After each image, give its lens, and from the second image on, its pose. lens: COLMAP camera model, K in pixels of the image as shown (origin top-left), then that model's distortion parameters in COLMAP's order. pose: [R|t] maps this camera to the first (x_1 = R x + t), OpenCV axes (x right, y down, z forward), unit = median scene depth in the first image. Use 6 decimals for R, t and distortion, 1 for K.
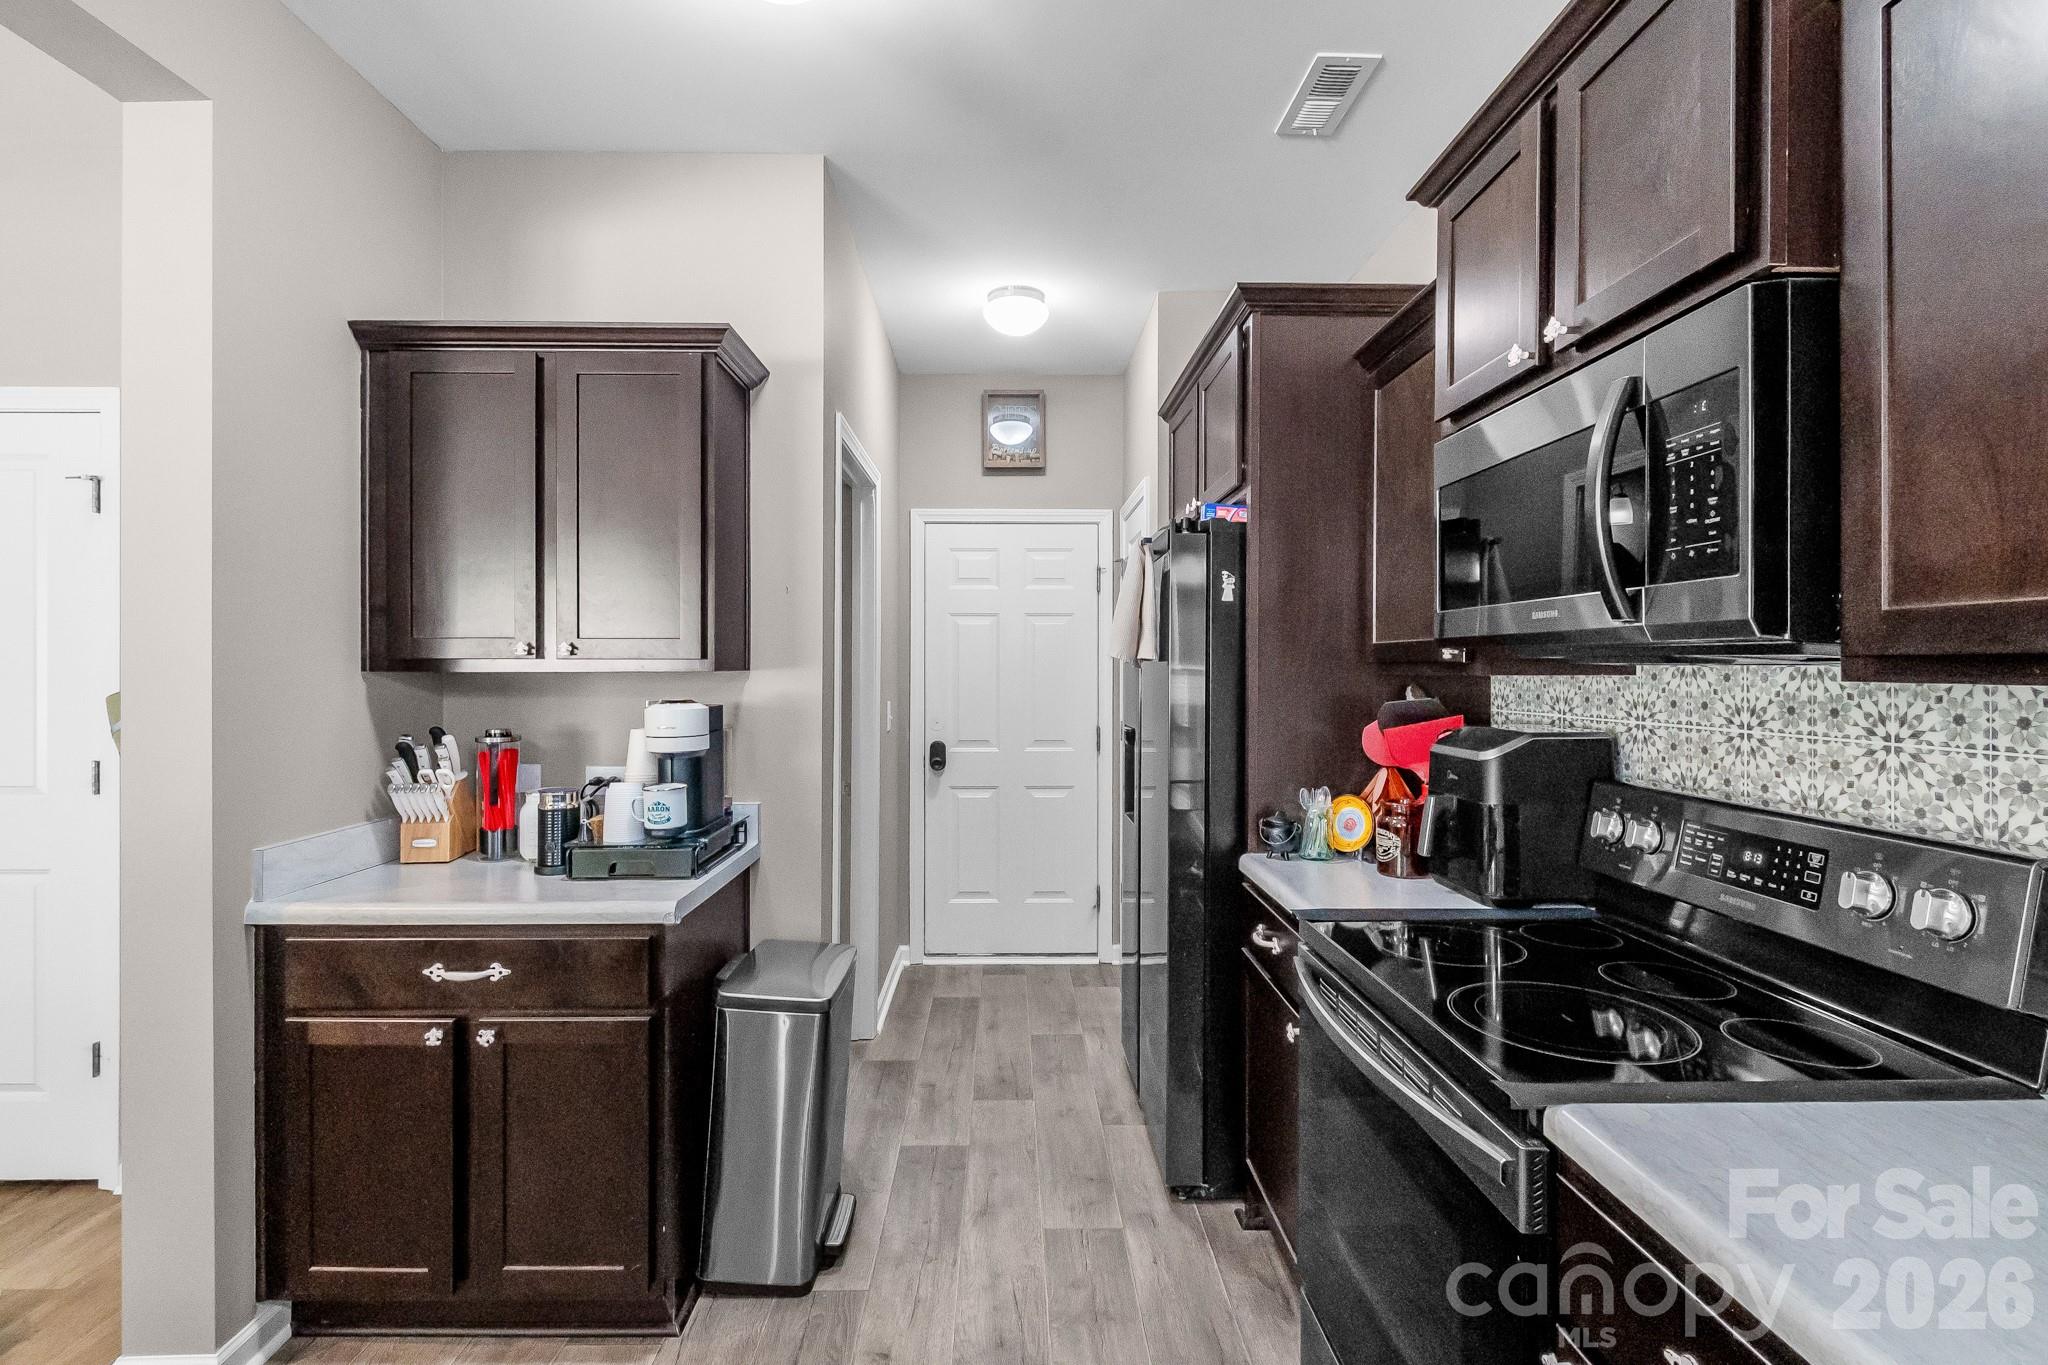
lens RADIAL K [[913.2, 0, 1024.2], [0, 913.2, 667.7], [0, 0, 1]] dist [-0.001386, -0.000521]
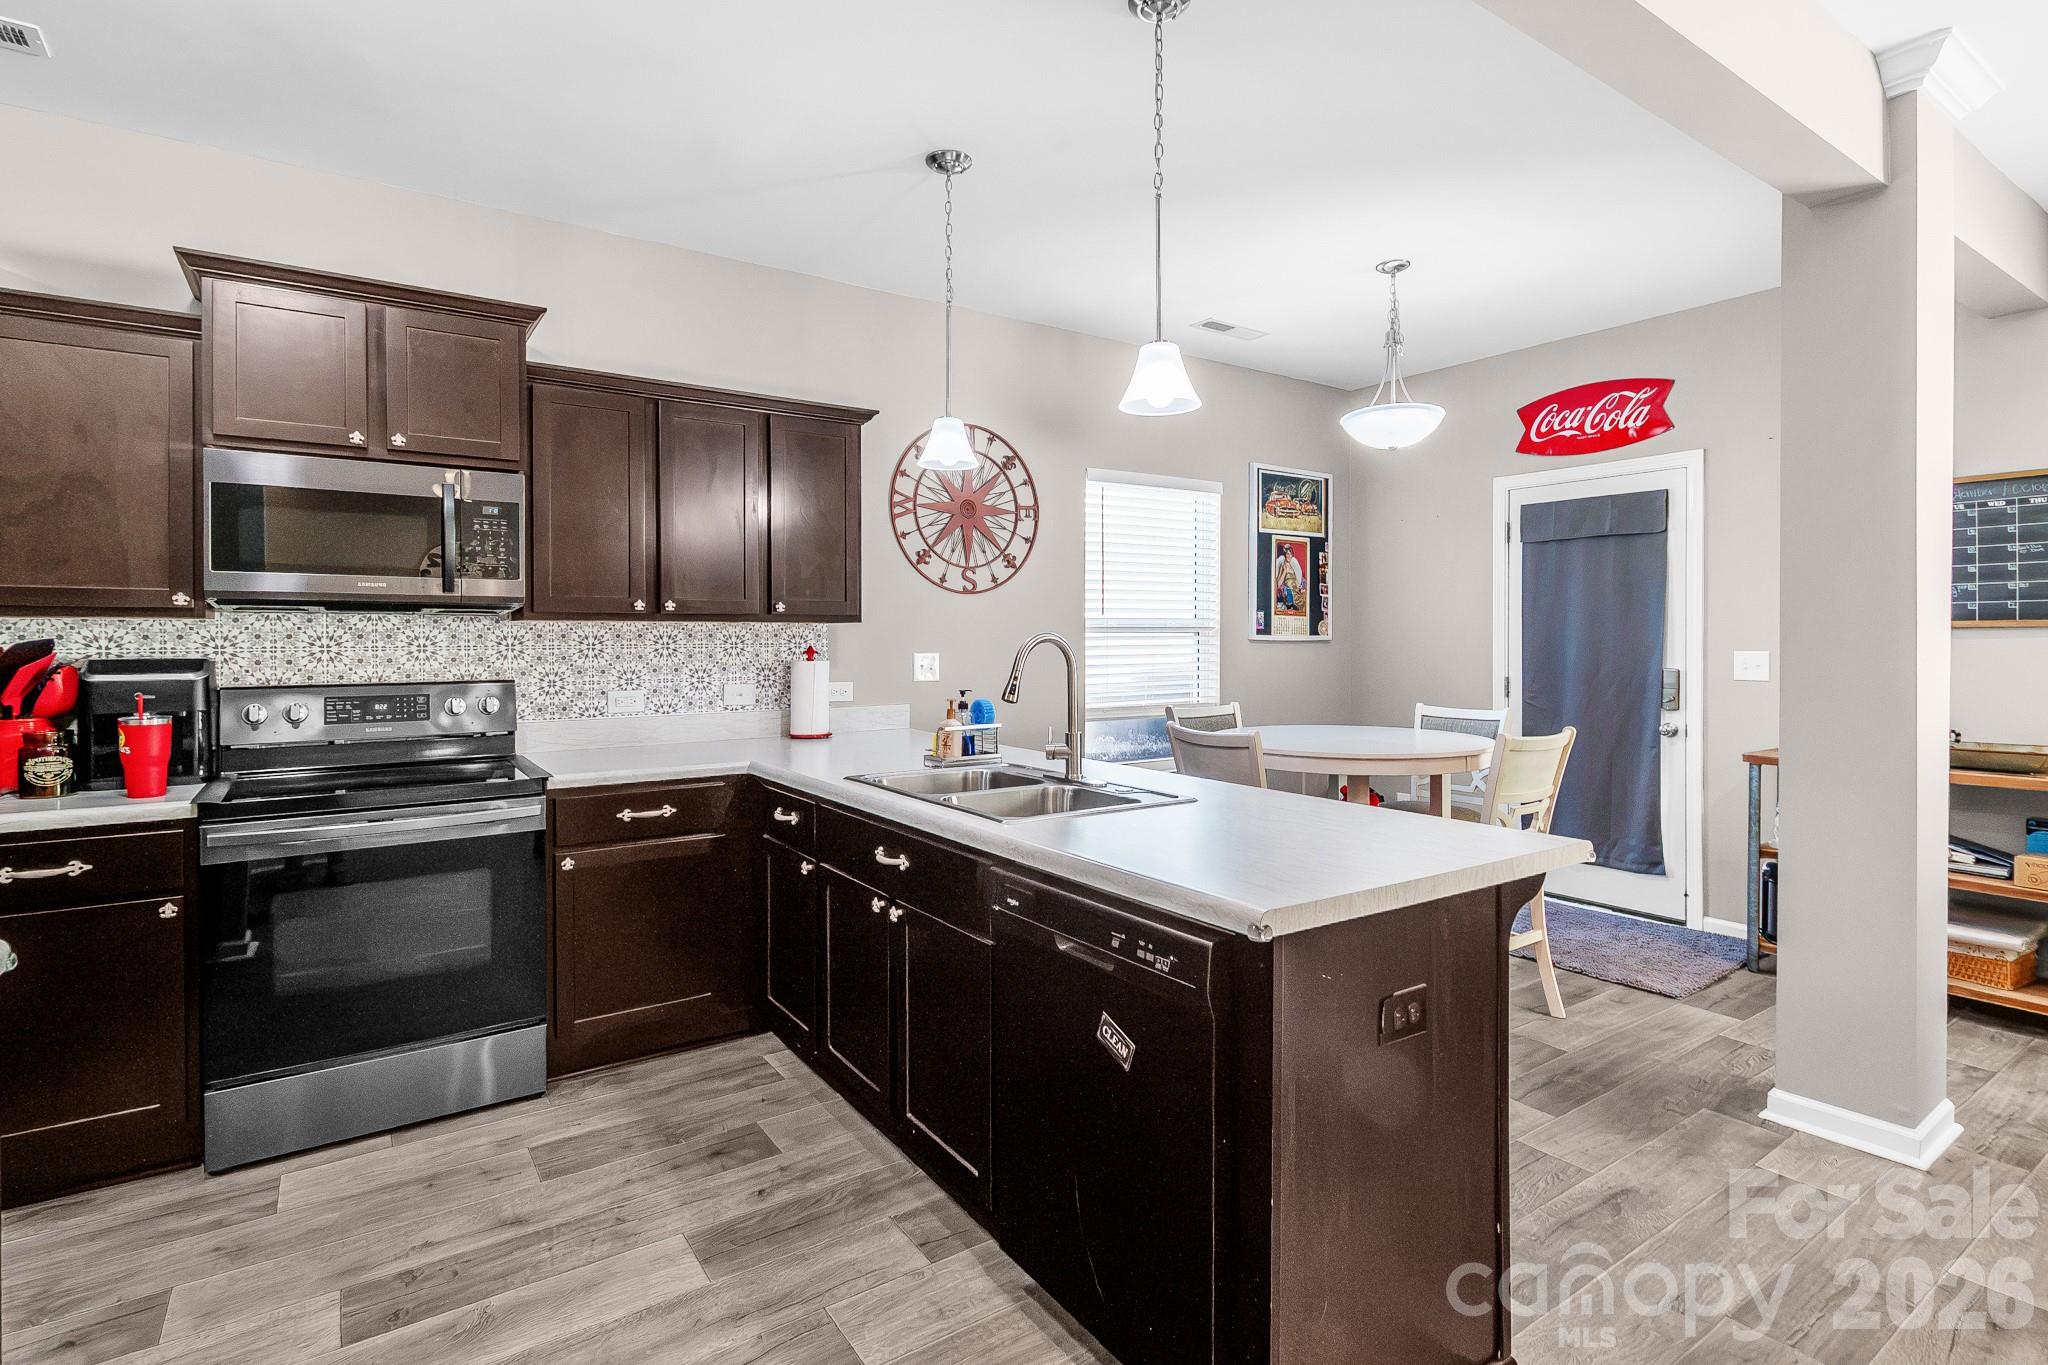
lens RADIAL K [[980.1, 0, 1034.2], [0, 980.1, 642.5], [0, 0, 1]] dist [0.004169, -0.000141]
pose [[-0.558674, -0.006230, 0.829364, -1.191238], [0.001431, 0.999963, 0.008476, 0.029030], [-0.829386, 0.005922, -0.558644, 0.646717]]
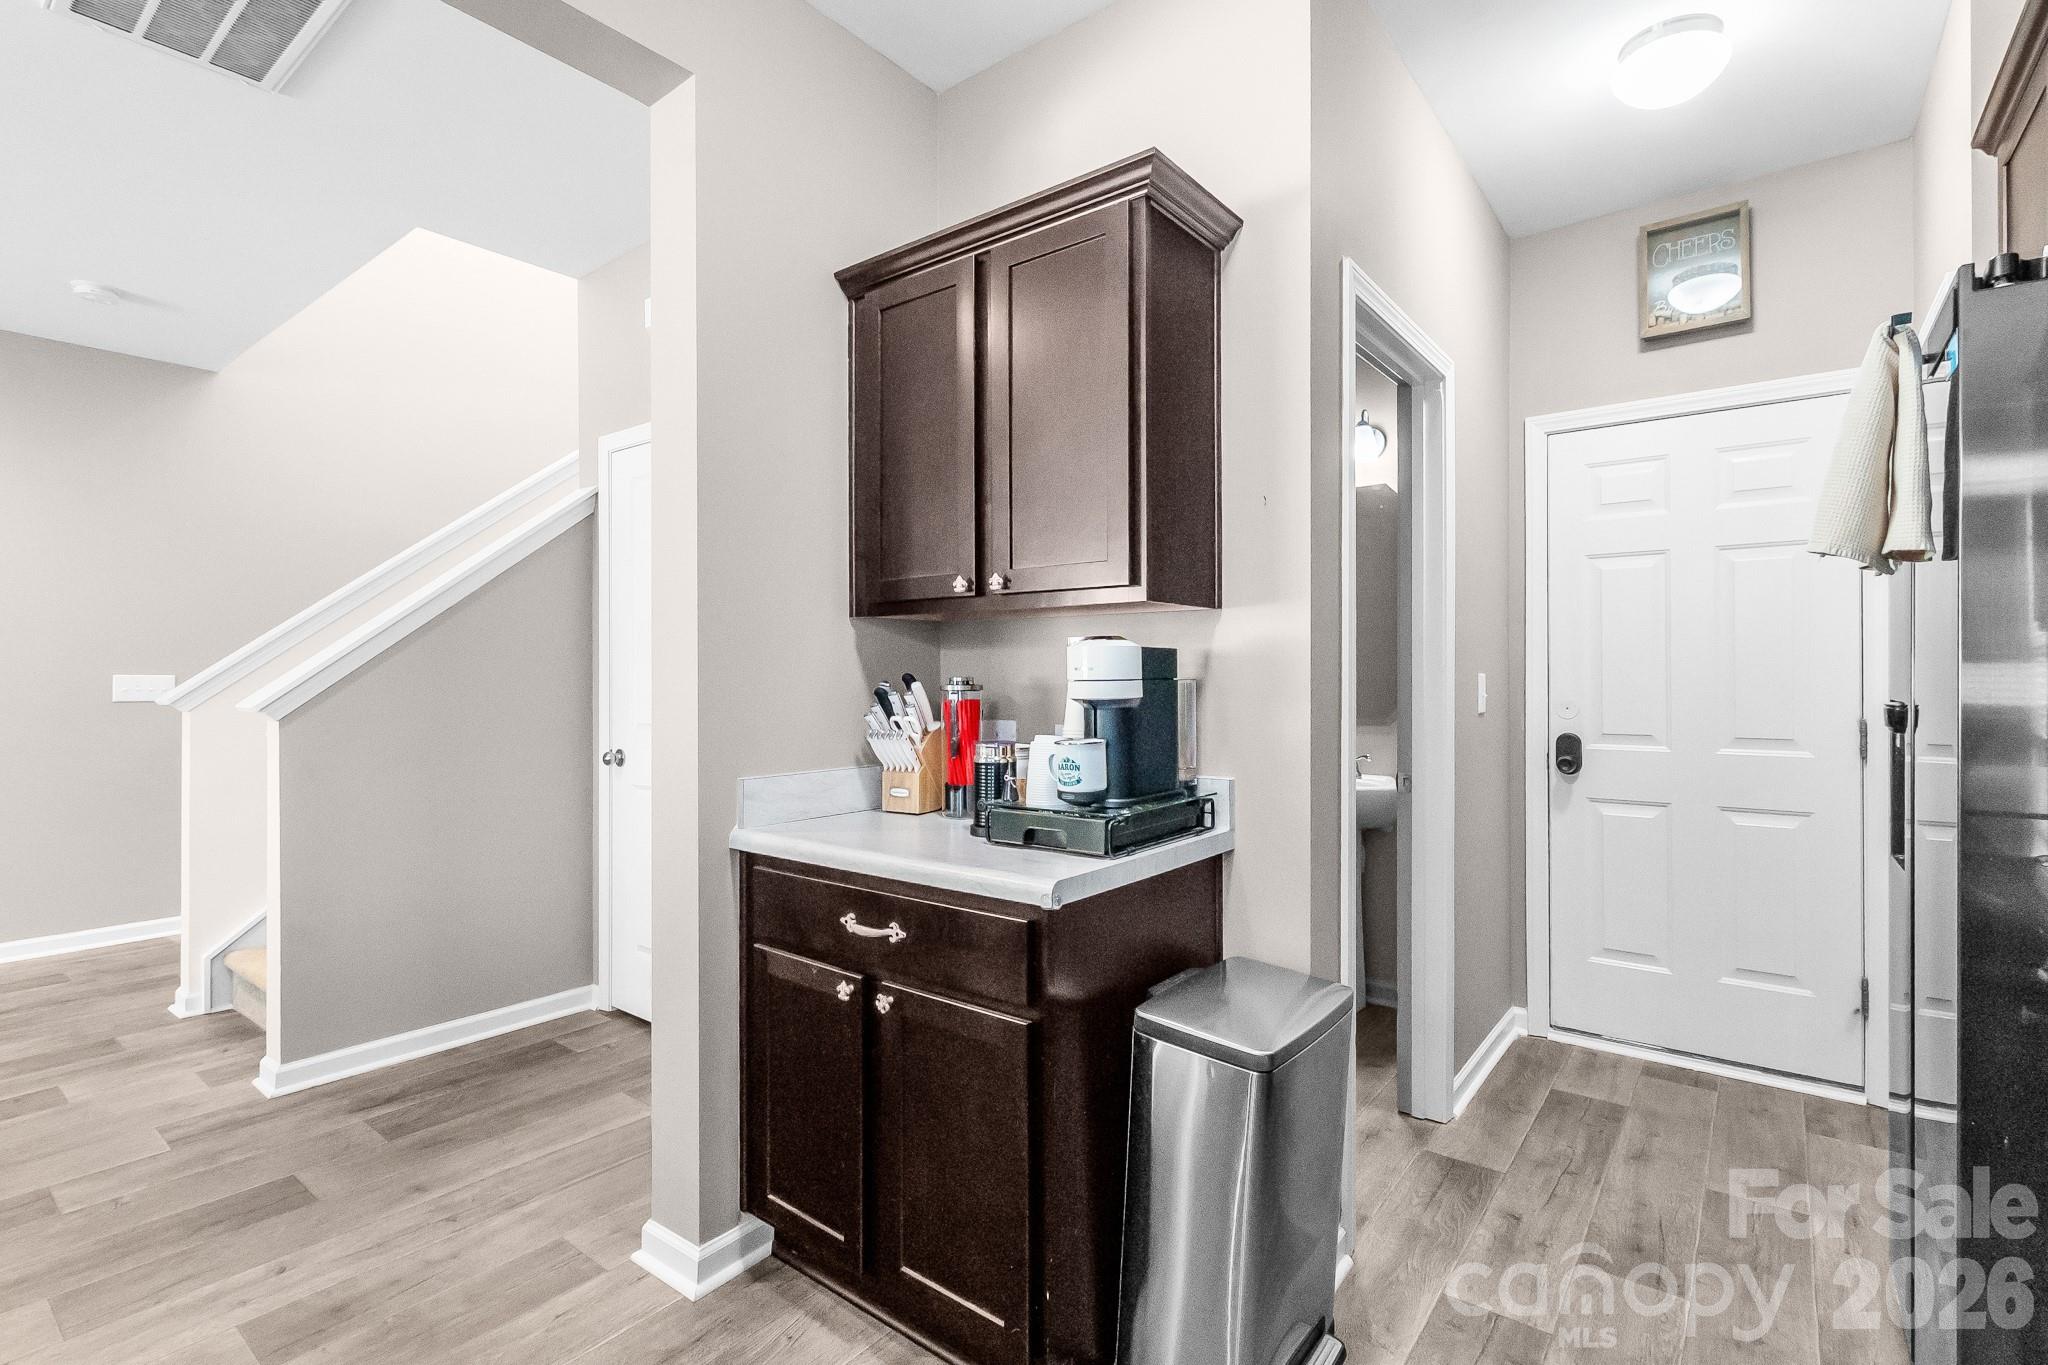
lens RADIAL K [[959.9, 0, 1036.8], [0, 959.9, 667.3], [0, 0, 1]] dist [0.002387, -0.000965]
pose [[0.782689, -0.005426, -0.622390, 0.100091], [0.001064, 0.999972, -0.007380, 0.067833], [0.622413, 0.005114, 0.782673, 0.294181]]
